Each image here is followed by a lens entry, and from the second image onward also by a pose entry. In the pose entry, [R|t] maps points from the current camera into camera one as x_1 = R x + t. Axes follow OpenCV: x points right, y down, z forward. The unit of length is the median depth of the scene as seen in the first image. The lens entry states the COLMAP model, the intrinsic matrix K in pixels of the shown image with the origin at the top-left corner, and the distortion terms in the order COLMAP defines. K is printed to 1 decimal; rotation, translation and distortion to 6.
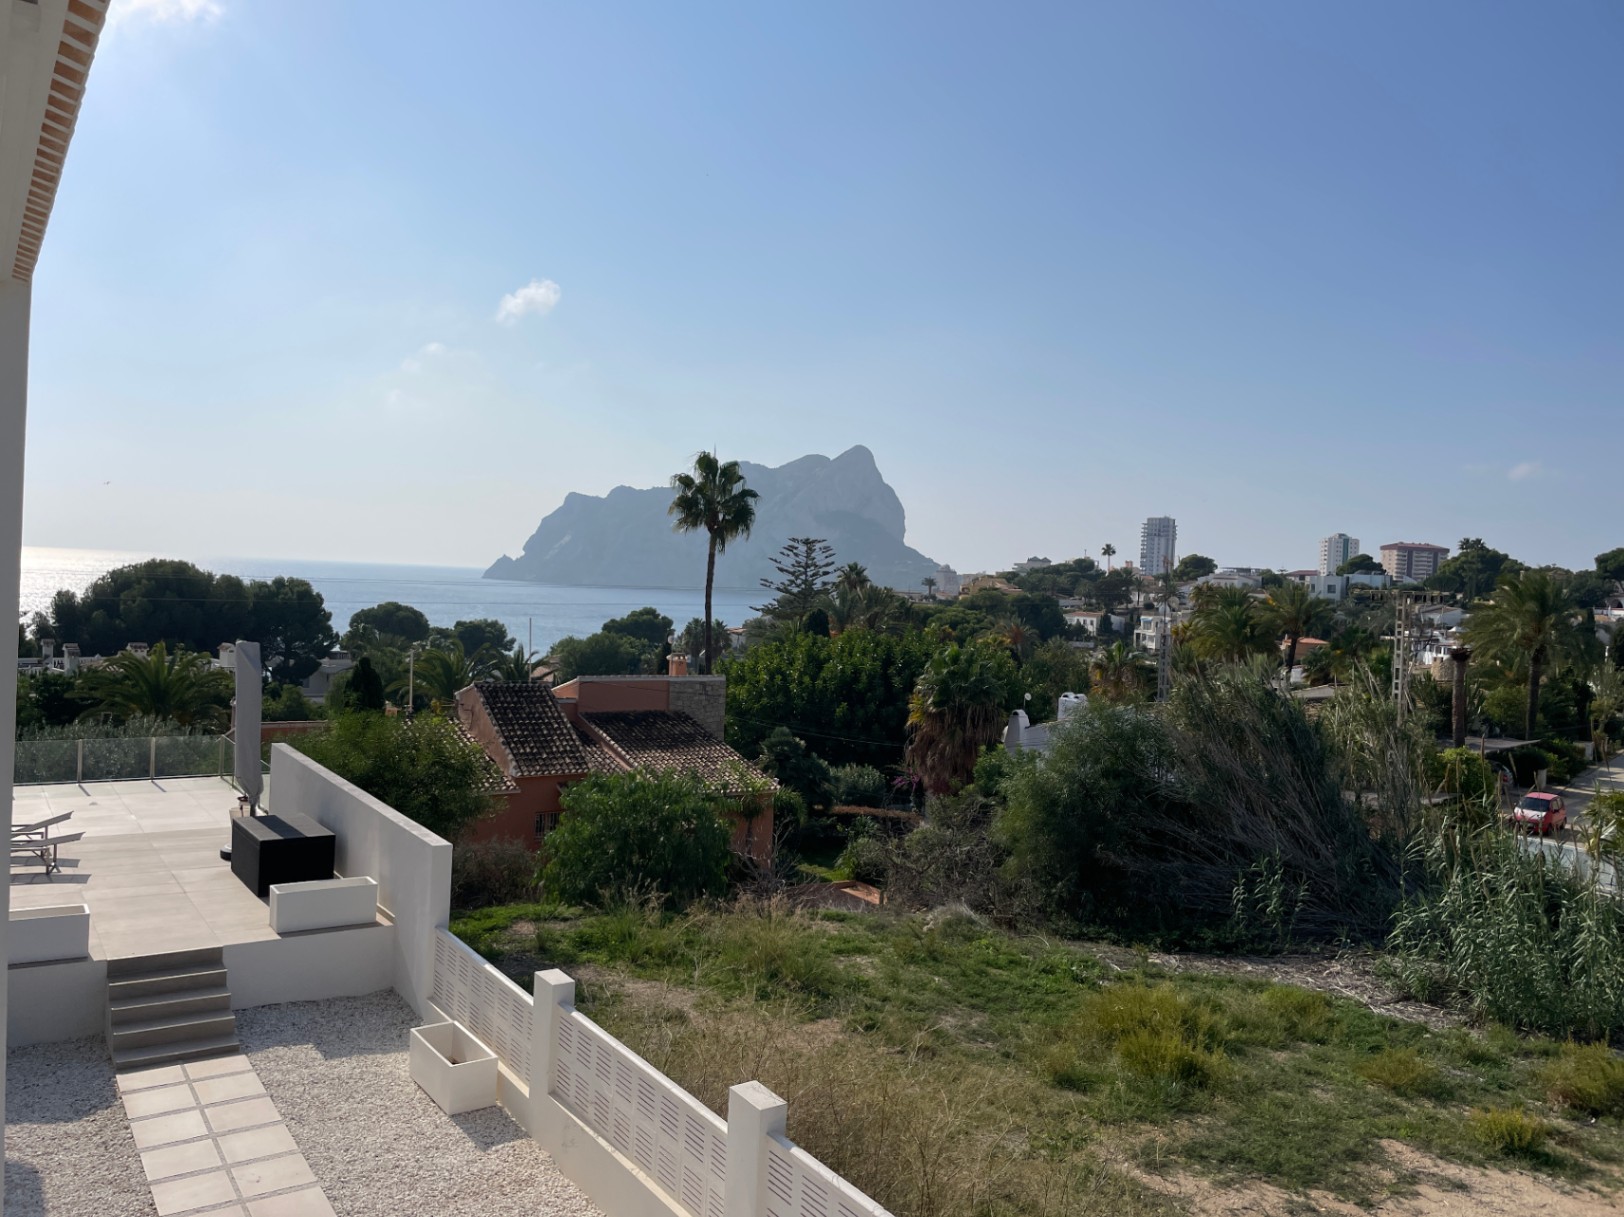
lens RADIAL K [[1244.5, 0, 803.1], [0, 1244.5, 611.6], [0, 0, 1]] dist [0.099255, -0.131684]
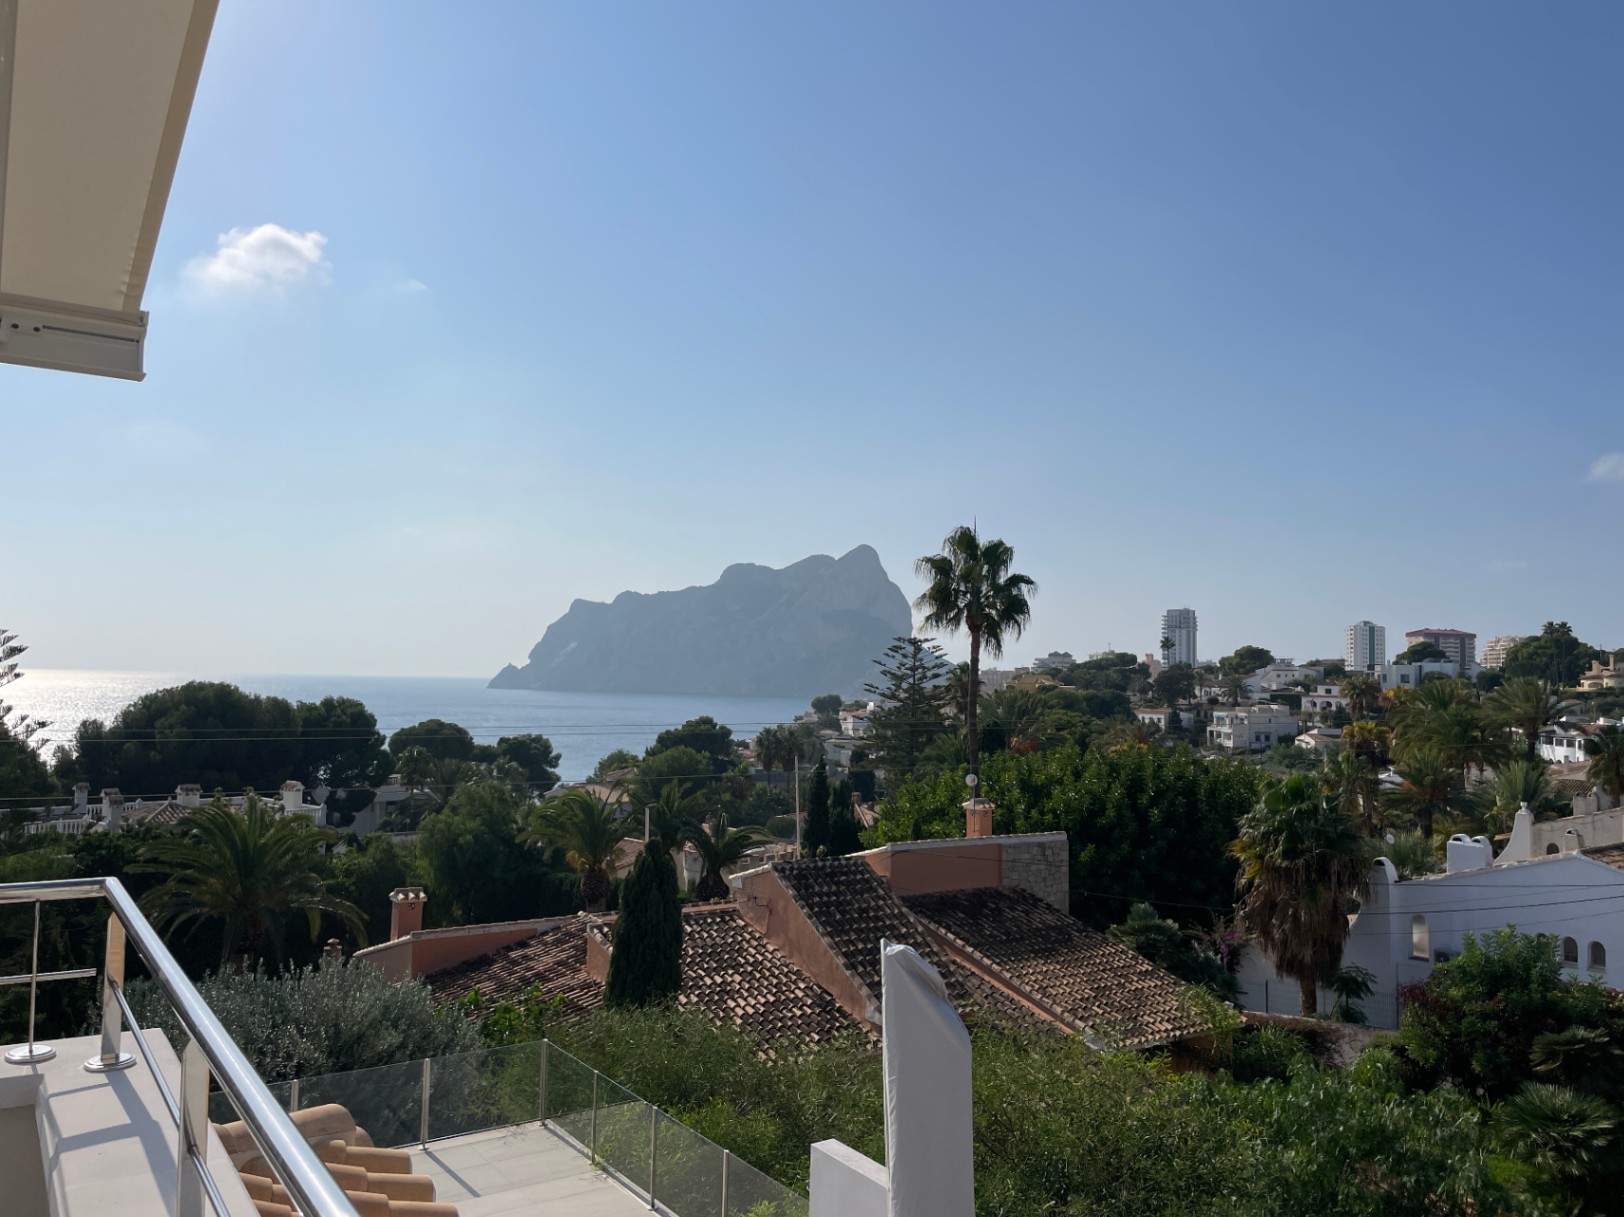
lens RADIAL K [[1244.5, 0, 808.4], [0, 1244.5, 580.0], [0, 0, 1]] dist [0.099255, -0.131684]
pose [[0.999672, -0.025503, 0.002455, -0.175622], [0.025620, 0.994086, -0.105527, -0.016672], [0.000250, 0.105556, 0.994413, 0.234206]]
